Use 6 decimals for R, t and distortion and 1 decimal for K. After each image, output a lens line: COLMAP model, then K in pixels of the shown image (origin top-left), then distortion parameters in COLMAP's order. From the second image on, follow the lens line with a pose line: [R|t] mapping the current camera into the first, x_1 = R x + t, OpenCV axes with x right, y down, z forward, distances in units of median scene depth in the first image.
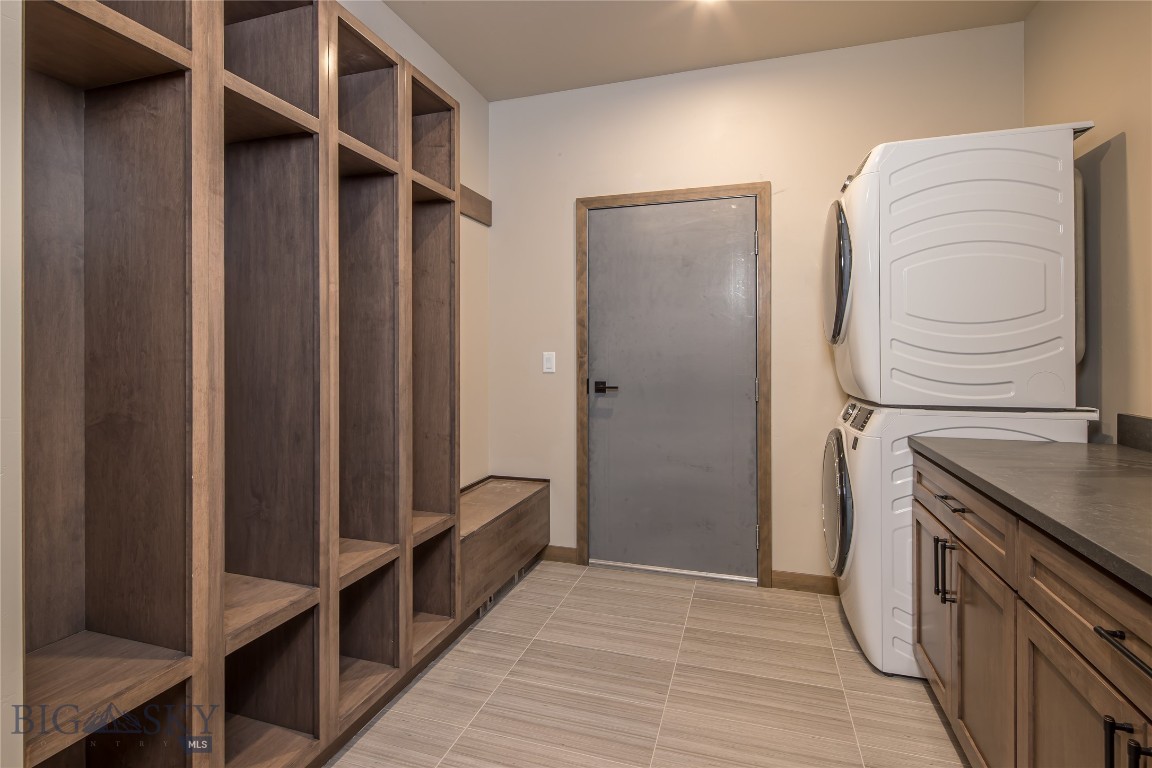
lens RADIAL K [[575.2, 0, 572.1], [0, 575.2, 351.0], [0, 0, 1]] dist [0.004268, -0.003903]
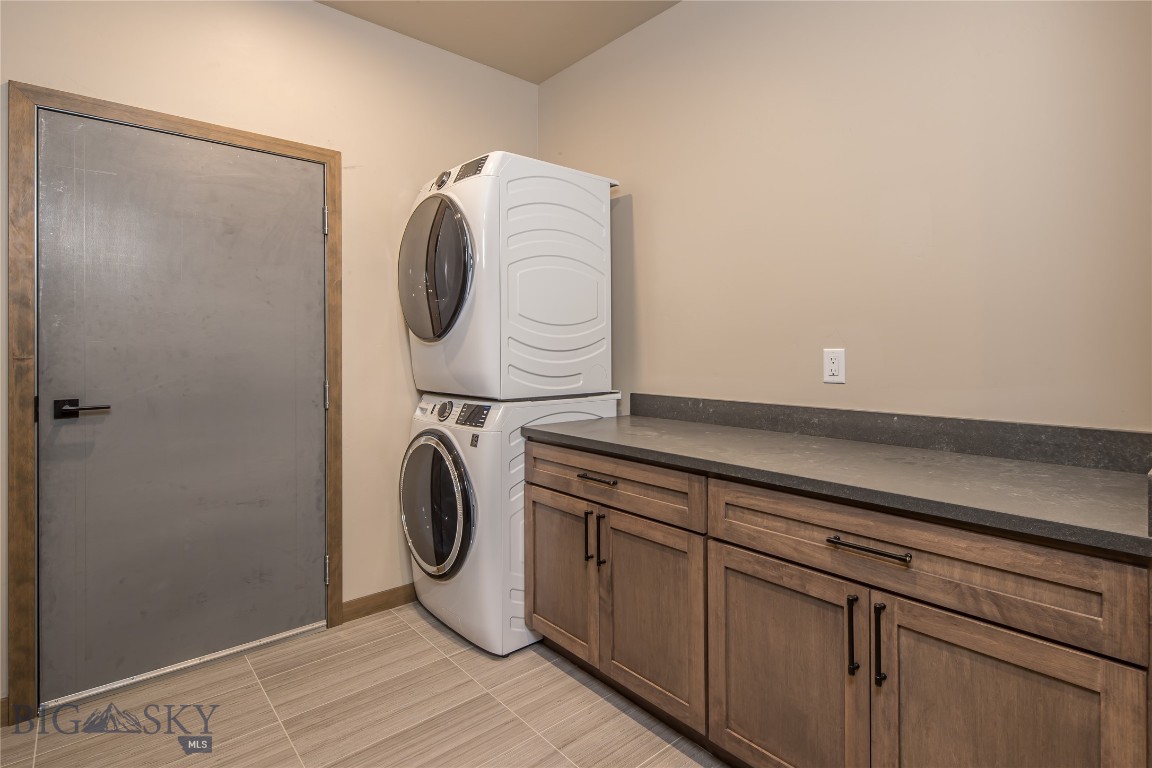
lens RADIAL K [[575.2, 0, 584.1], [0, 575.2, 344.1], [0, 0, 1]] dist [0.004268, -0.003903]
pose [[0.513265, 0.005566, 0.858212, -0.247737], [0.000834, 0.999975, -0.006984, -0.000671], [-0.858230, 0.004300, 0.513247, 0.291674]]
